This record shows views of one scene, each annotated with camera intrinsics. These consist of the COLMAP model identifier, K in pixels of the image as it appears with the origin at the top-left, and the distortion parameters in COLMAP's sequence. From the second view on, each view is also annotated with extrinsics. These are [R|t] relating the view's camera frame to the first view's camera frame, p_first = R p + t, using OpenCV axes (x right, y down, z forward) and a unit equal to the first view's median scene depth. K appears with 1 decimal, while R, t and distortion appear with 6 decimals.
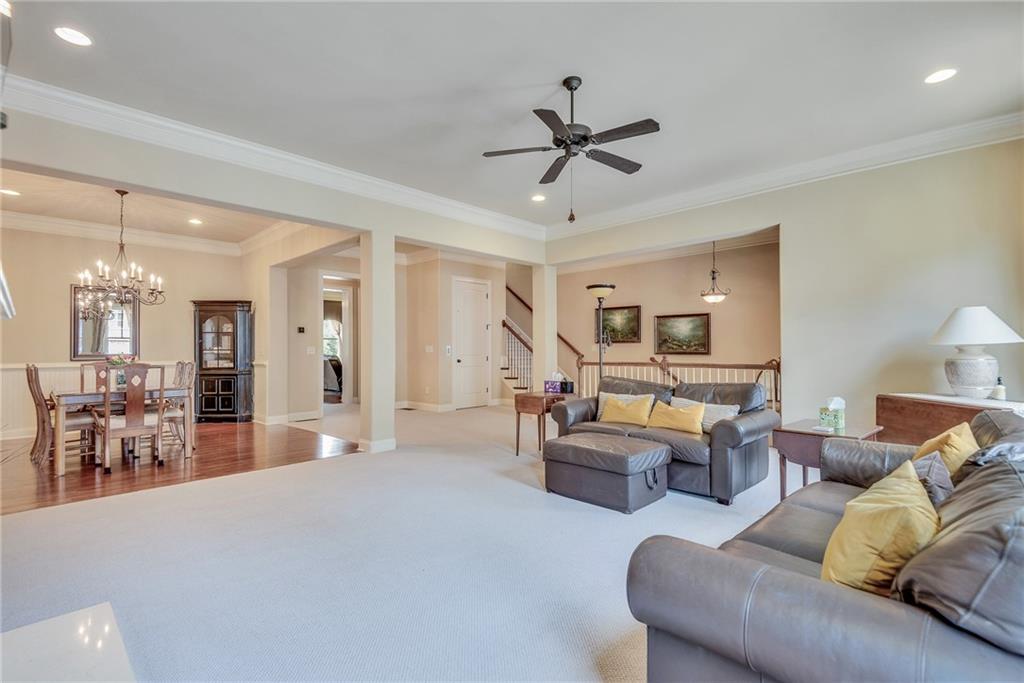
lens RADIAL K [[480.4, 0, 512.0], [0, 480.4, 341.5], [0, 0, 1]] dist [0.001104, -0.000399]
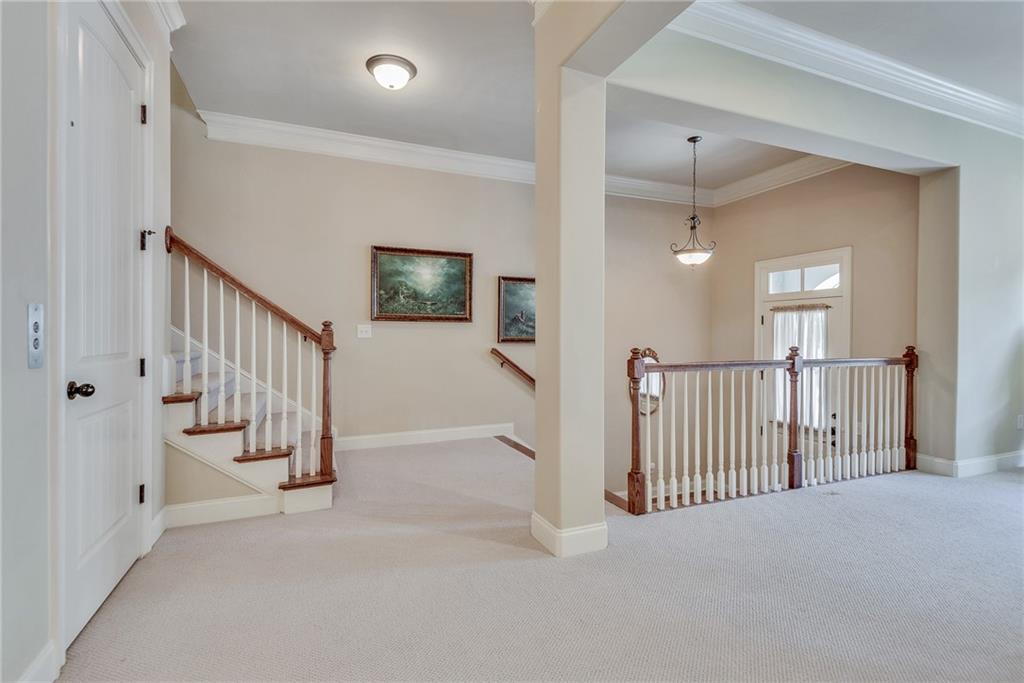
lens RADIAL K [[471.1, 0, 508.8], [0, 471.1, 336.4], [0, 0, 1]] dist [0.020827, -0.000220]
pose [[0.378498, -0.000226, 0.925602, -0.211537], [-0.018849, 0.999791, 0.007952, 0.013724], [-0.925410, -0.020456, 0.378415, 0.745290]]
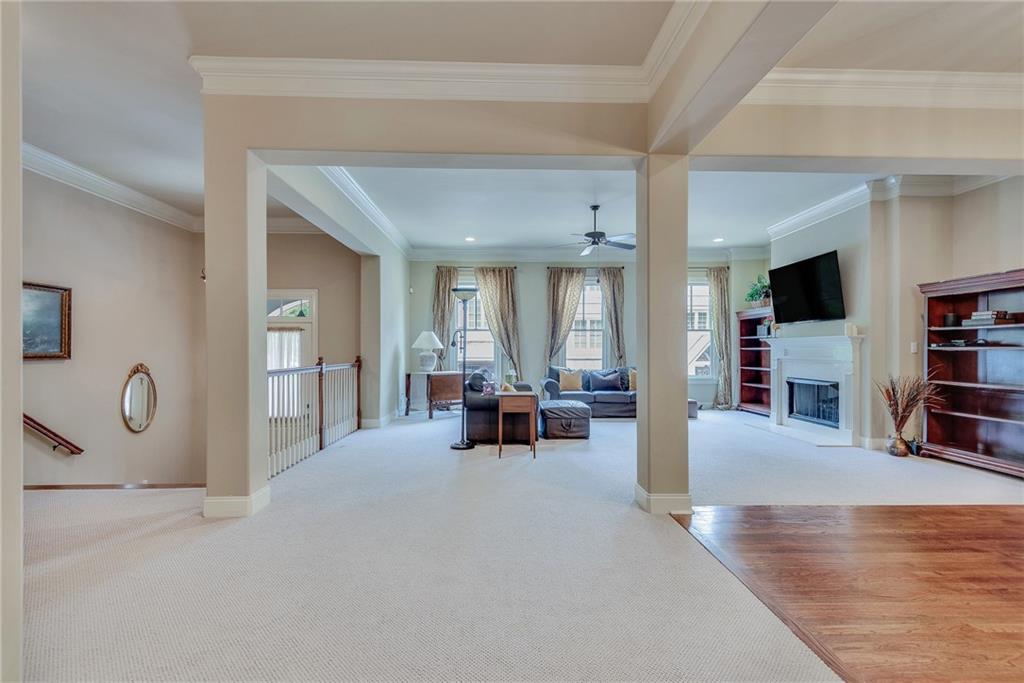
lens RADIAL K [[480.4, 0, 512.0], [0, 480.4, 341.5], [0, 0, 1]] dist [0.001104, -0.000399]
pose [[-0.727068, 0.015178, 0.686397, -0.383084], [-0.007693, 0.999513, -0.030251, 0.018821], [-0.686522, -0.027275, -0.726597, 1.001236]]
